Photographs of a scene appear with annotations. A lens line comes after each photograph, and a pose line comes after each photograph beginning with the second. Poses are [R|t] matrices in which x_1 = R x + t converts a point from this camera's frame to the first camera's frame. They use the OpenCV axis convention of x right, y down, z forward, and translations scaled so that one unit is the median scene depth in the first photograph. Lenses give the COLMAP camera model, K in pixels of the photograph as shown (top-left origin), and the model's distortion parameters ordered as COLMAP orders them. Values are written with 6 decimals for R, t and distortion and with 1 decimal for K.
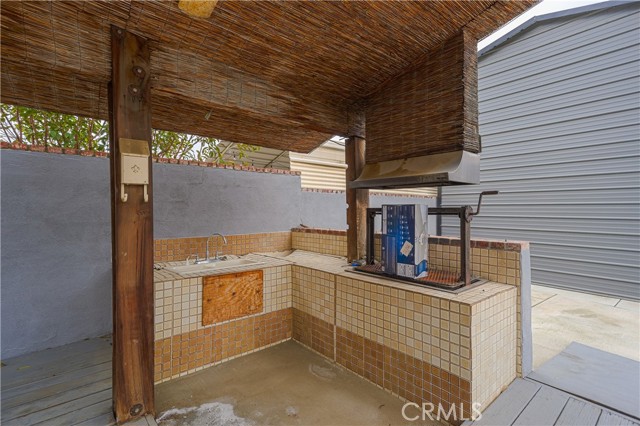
lens RADIAL K [[307.8, 0, 317.5], [0, 307.8, 212.4], [0, 0, 1]] dist [0.027458, 0.002282]
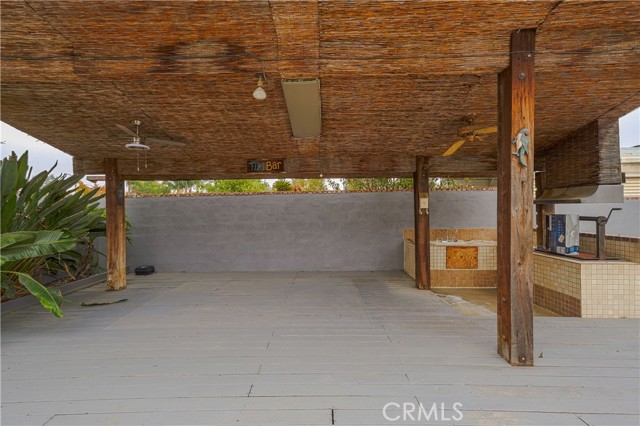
lens RADIAL K [[307.8, 0, 317.1], [0, 307.8, 212.0], [0, 0, 1]] dist [0.027458, 0.002282]
pose [[0.754685, 0.001304, -0.656086, 0.413888], [0.006383, 0.999936, 0.009330, -0.068178], [0.656056, -0.011229, 0.754628, -1.374911]]
